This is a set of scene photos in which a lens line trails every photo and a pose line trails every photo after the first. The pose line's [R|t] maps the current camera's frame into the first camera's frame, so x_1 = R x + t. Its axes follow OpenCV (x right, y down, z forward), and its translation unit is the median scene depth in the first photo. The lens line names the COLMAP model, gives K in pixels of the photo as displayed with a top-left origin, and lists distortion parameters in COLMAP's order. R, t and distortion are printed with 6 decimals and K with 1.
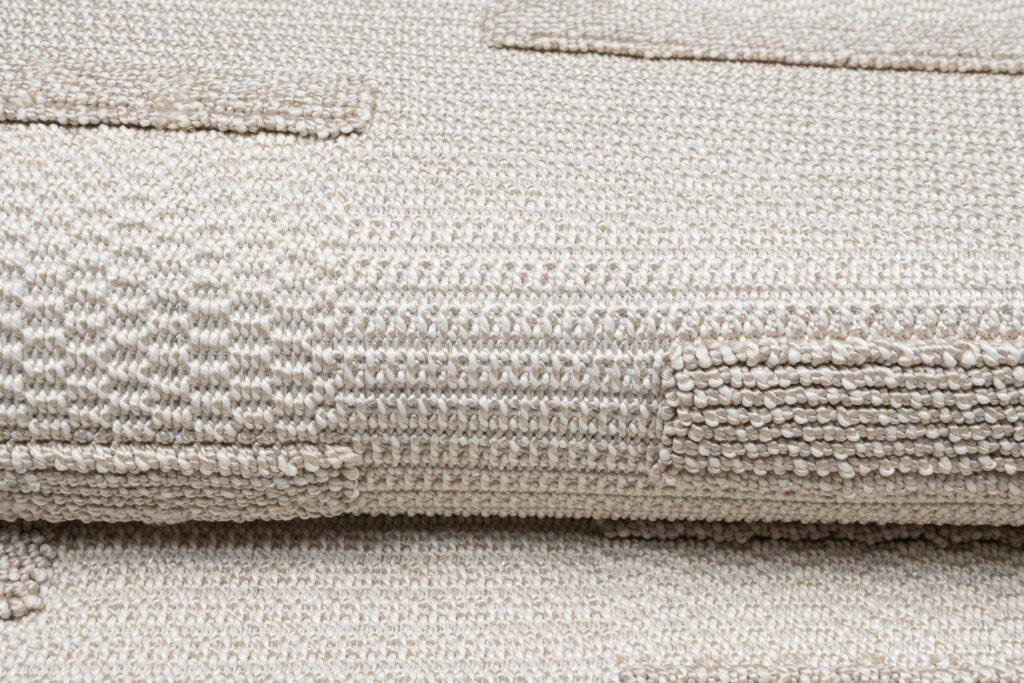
lens RADIAL K [[1491.0, 0, 578.0], [0, 1491.0, 341.4], [0, 0, 1]] dist [0.031219, -0.001587]
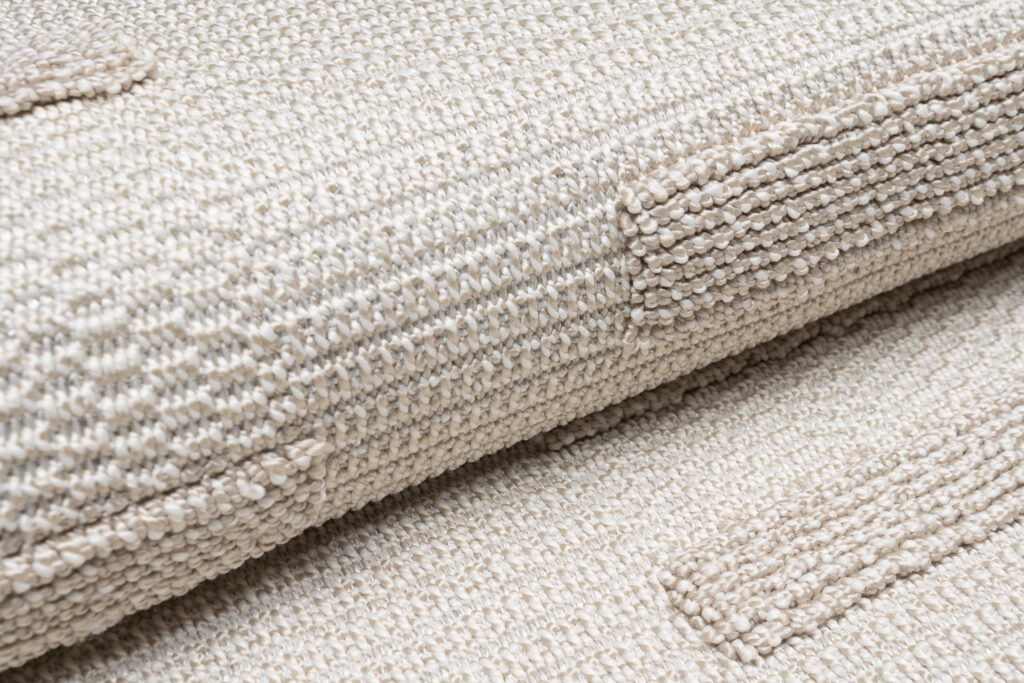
lens RADIAL K [[1491.0, 0, 578.0], [0, 1491.0, 341.4], [0, 0, 1]] dist [0.031219, -0.001587]
pose [[0.844118, -0.344686, 0.410678, -0.350943], [0.349053, 0.934701, 0.067051, 0.018453], [-0.406972, 0.086749, 0.909312, 0.208597]]
